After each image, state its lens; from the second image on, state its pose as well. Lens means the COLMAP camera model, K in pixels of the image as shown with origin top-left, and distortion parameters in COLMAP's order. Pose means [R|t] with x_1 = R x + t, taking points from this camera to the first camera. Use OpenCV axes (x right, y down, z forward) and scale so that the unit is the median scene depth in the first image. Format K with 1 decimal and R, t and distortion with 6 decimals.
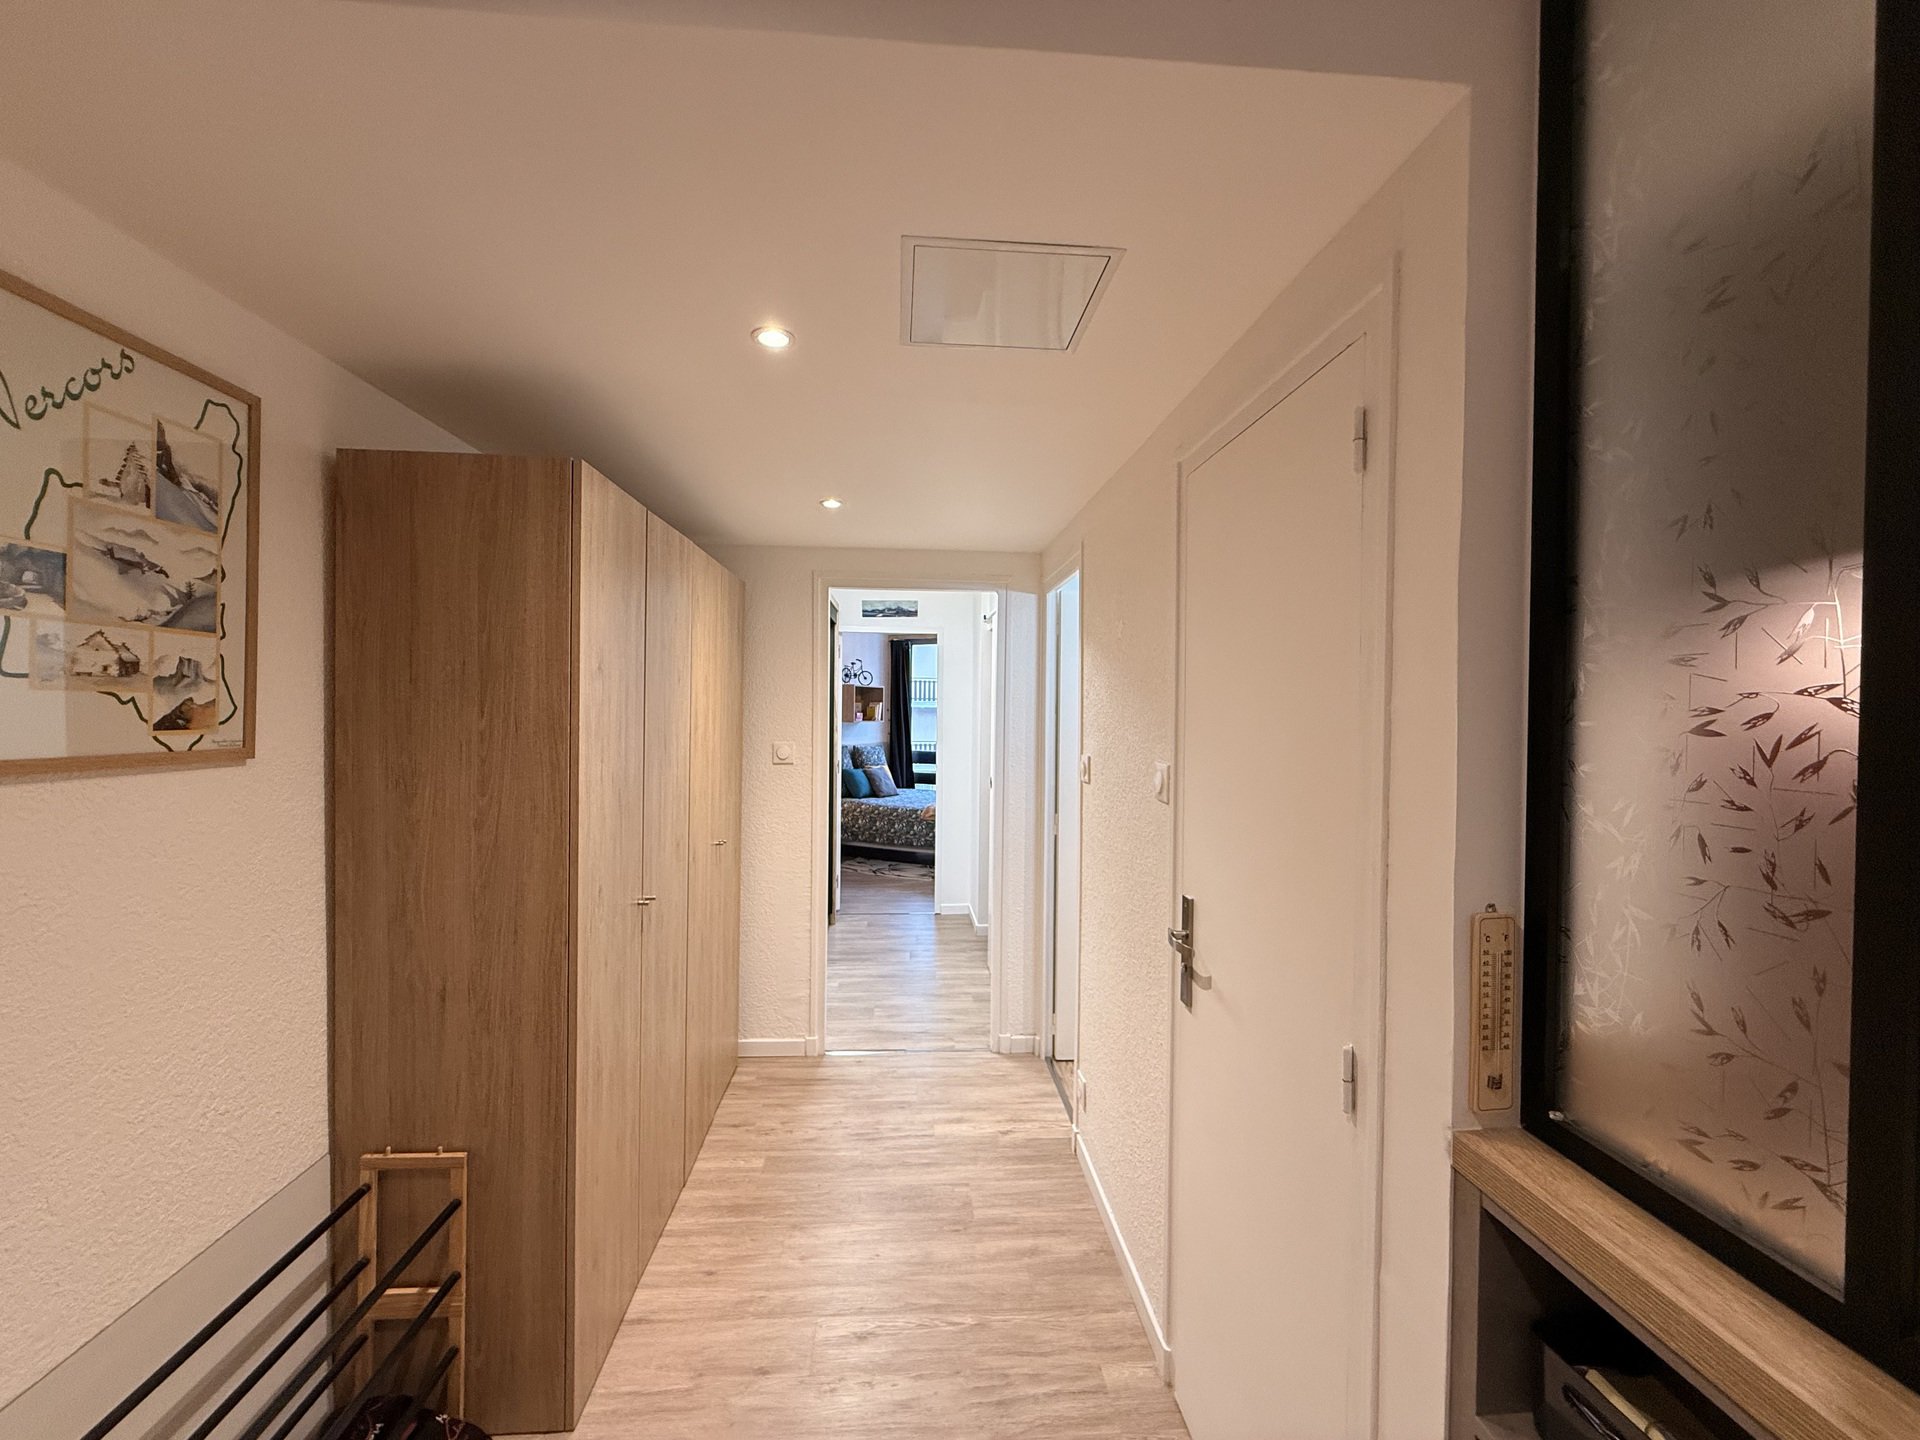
lens RADIAL K [[759.1, 0, 955.8], [0, 759.1, 718.9], [0, 0, 1]] dist [-0.001872, -0.000421]
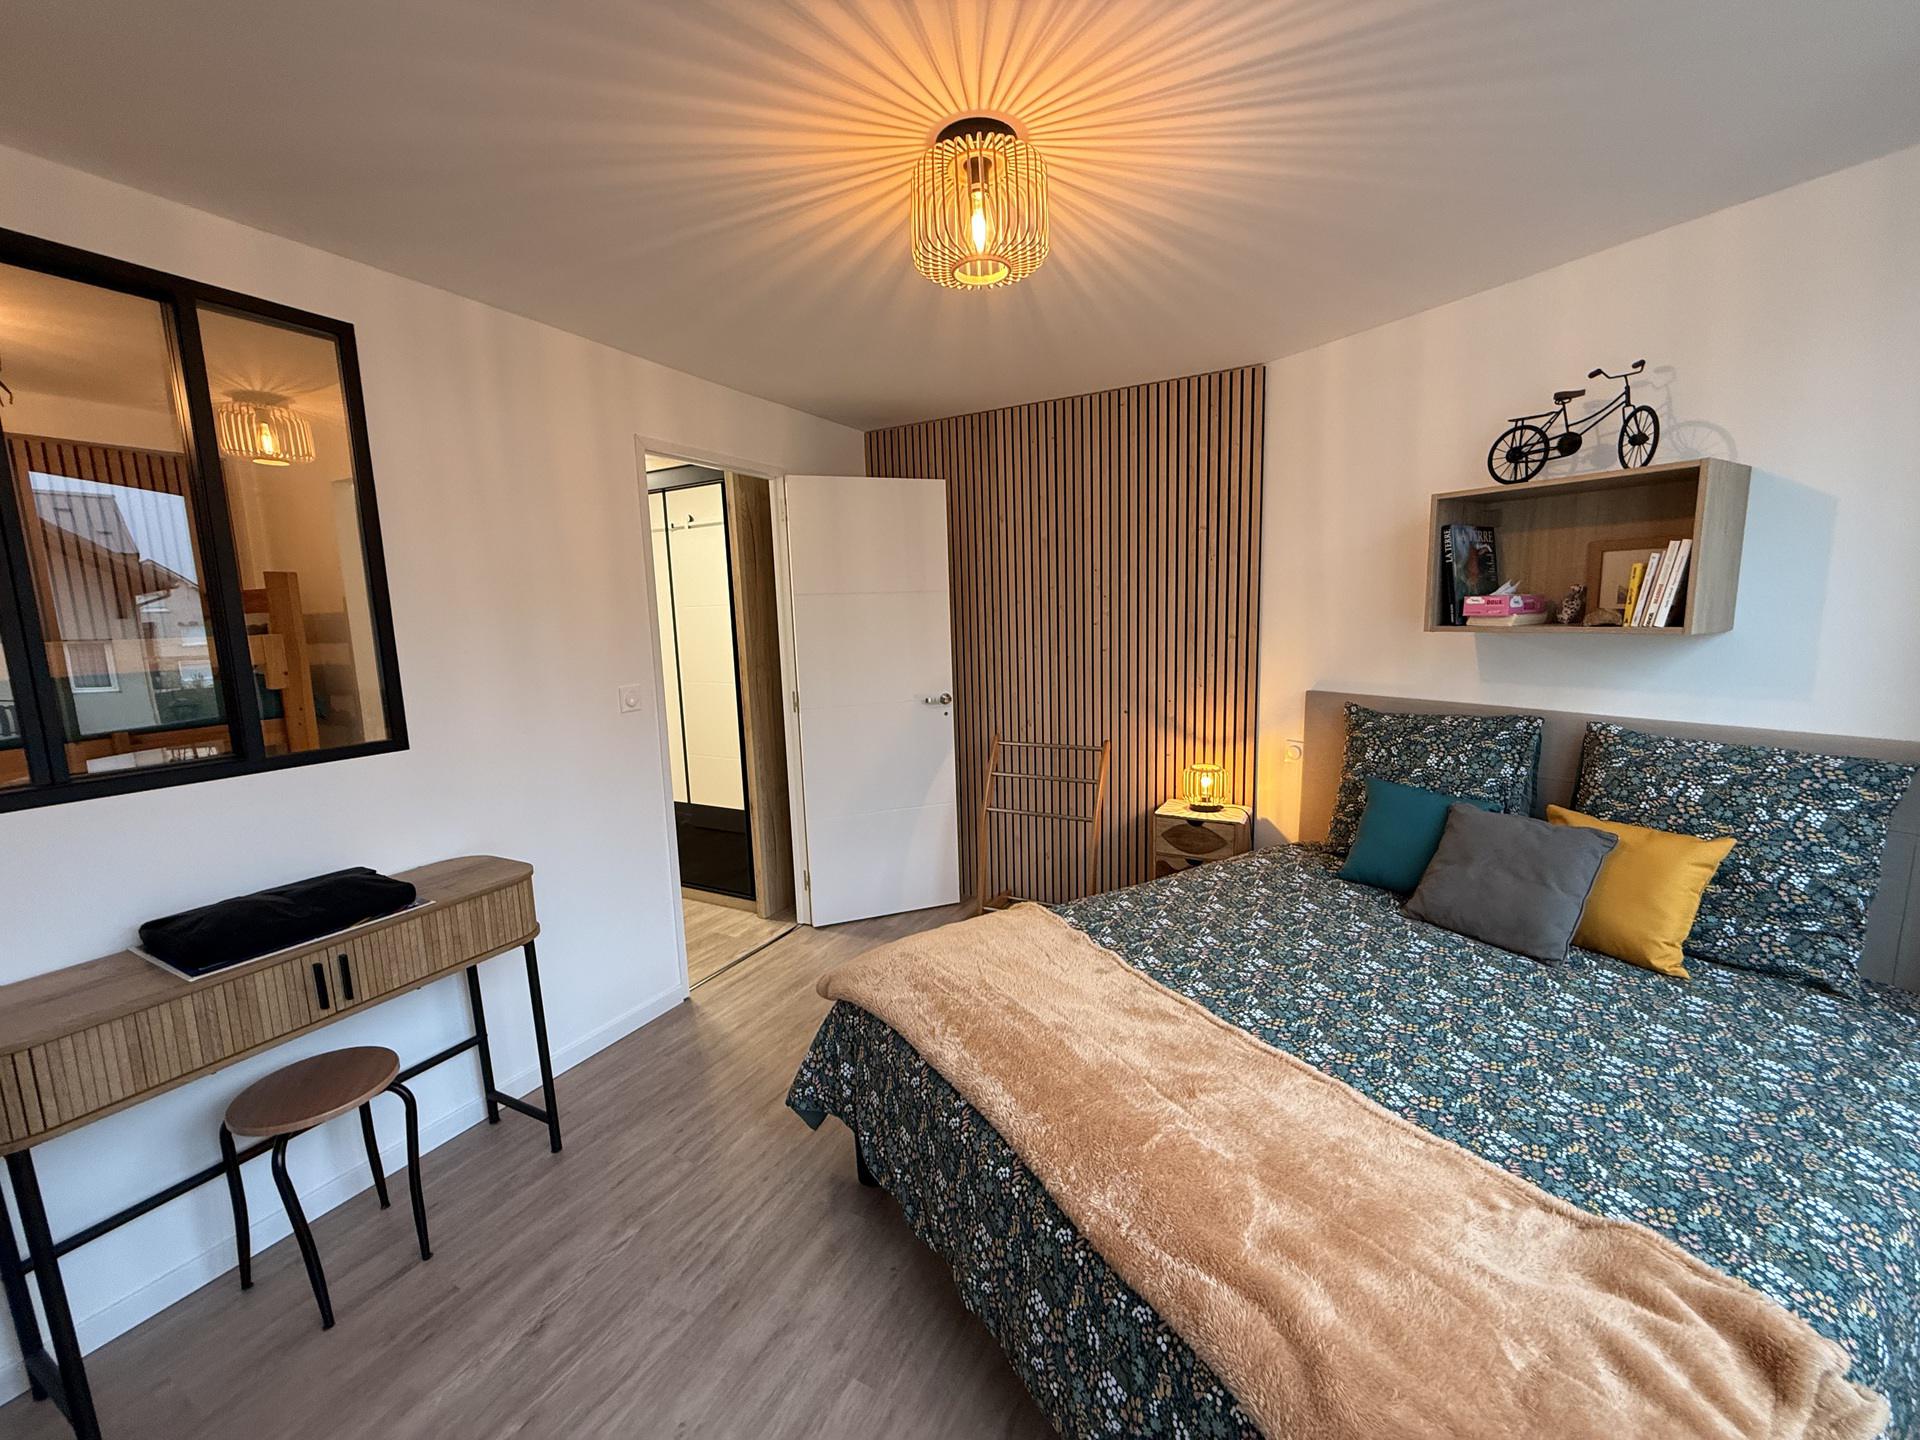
lens RADIAL K [[759.1, 0, 955.8], [0, 759.1, 718.9], [0, 0, 1]] dist [-0.001872, -0.000421]
pose [[-0.536986, 0.125712, -0.834172, 0.203668], [0.016418, 0.990204, 0.138658, -0.004972], [0.843431, 0.060762, -0.533790, 1.002883]]
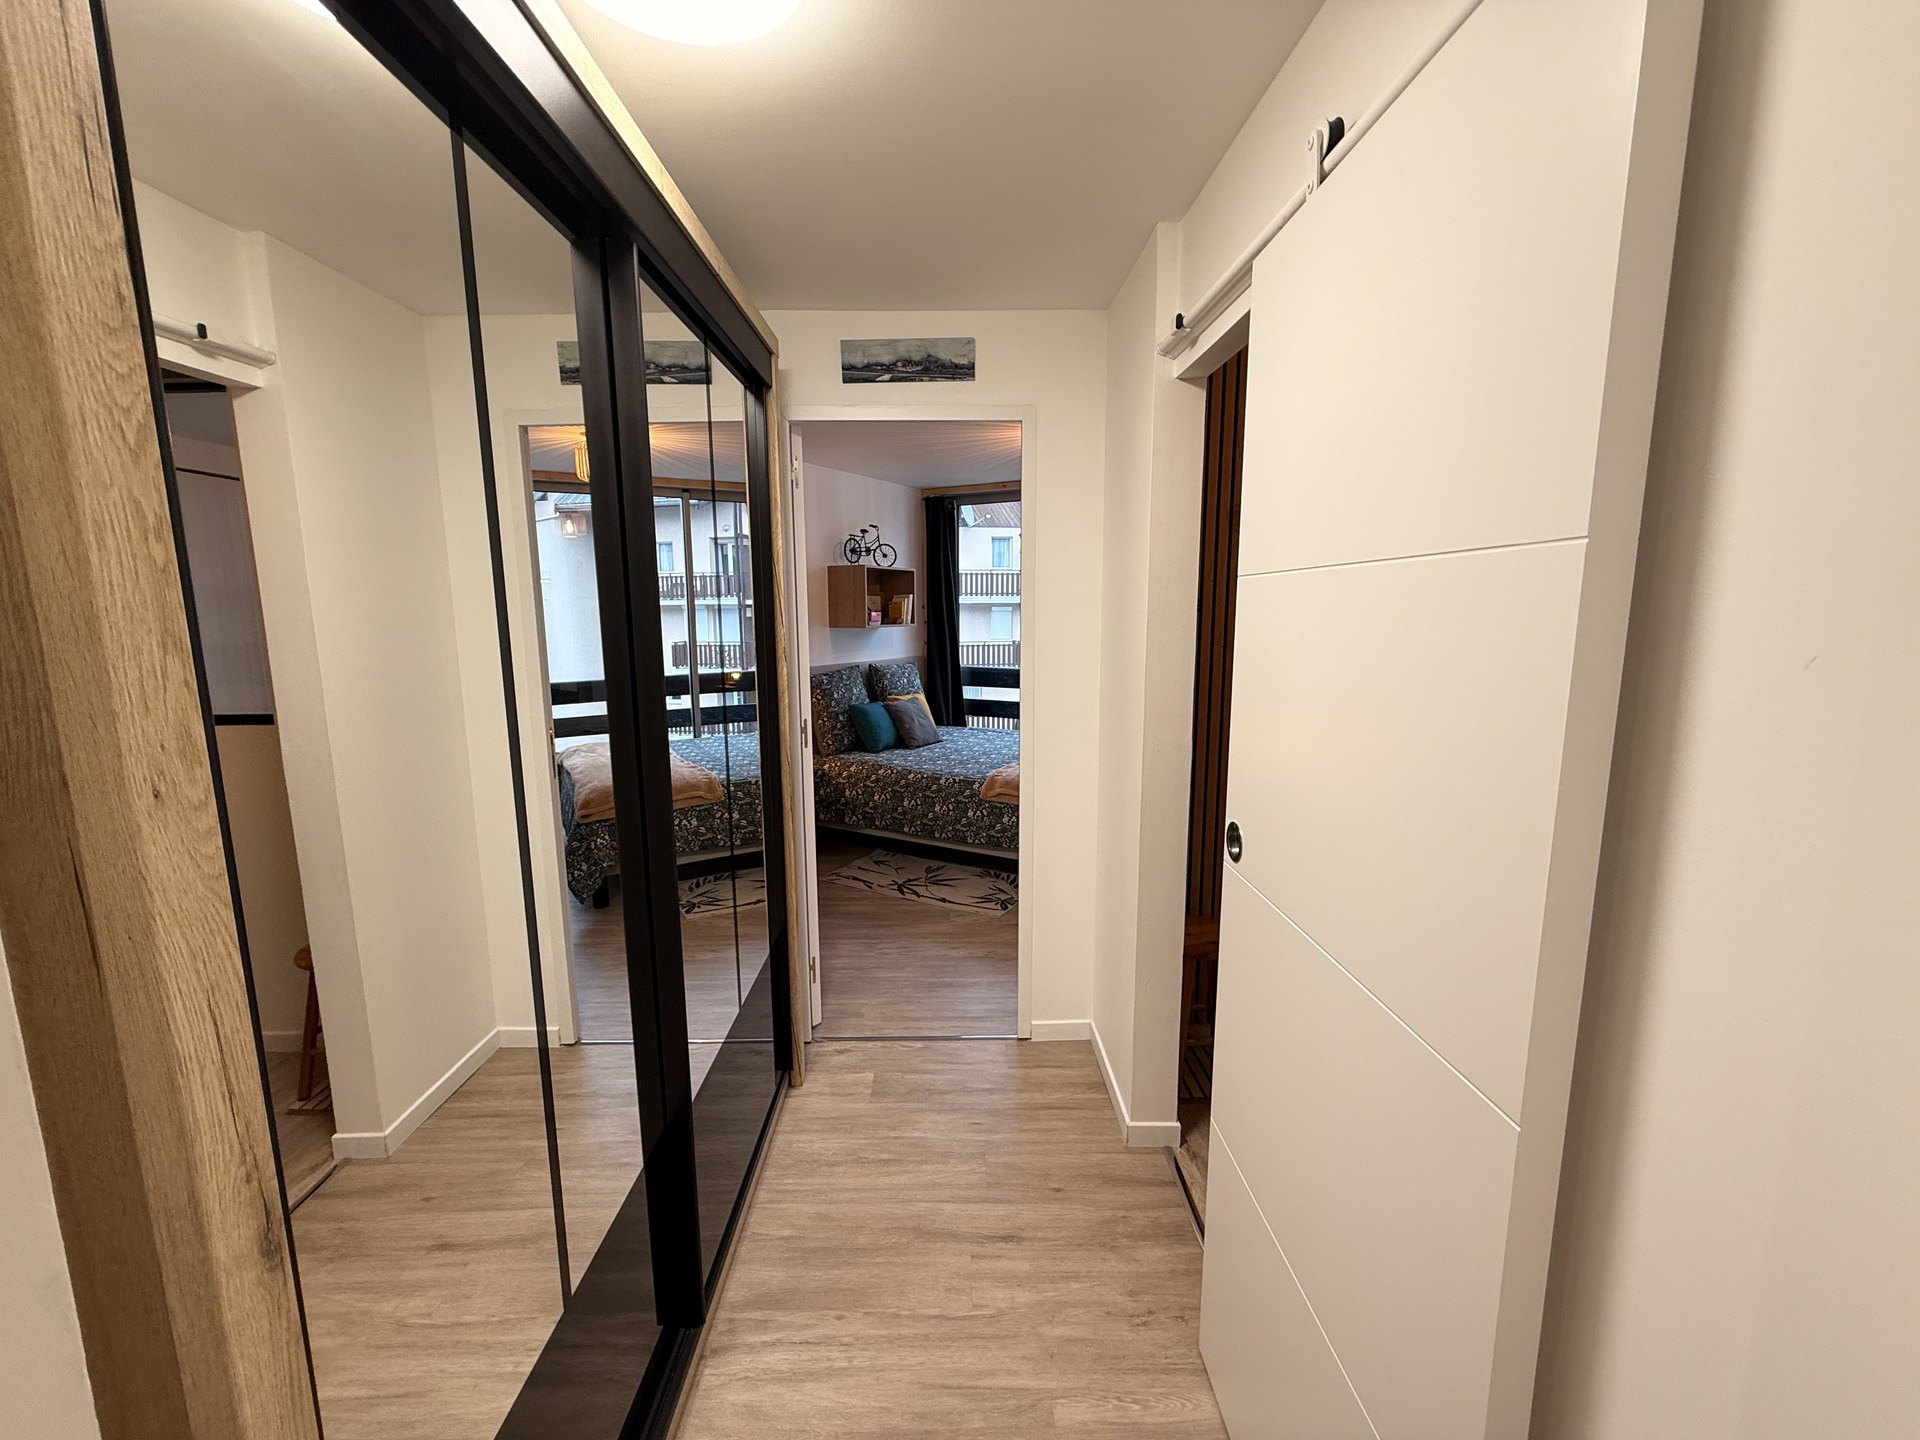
lens RADIAL K [[759.1, 0, 955.8], [0, 759.1, 718.9], [0, 0, 1]] dist [-0.001872, -0.000421]
pose [[0.998112, -0.006828, -0.061039, -0.025178], [0.015046, 0.990703, 0.135207, -0.004249], [0.059548, -0.135870, 0.988935, 0.387296]]
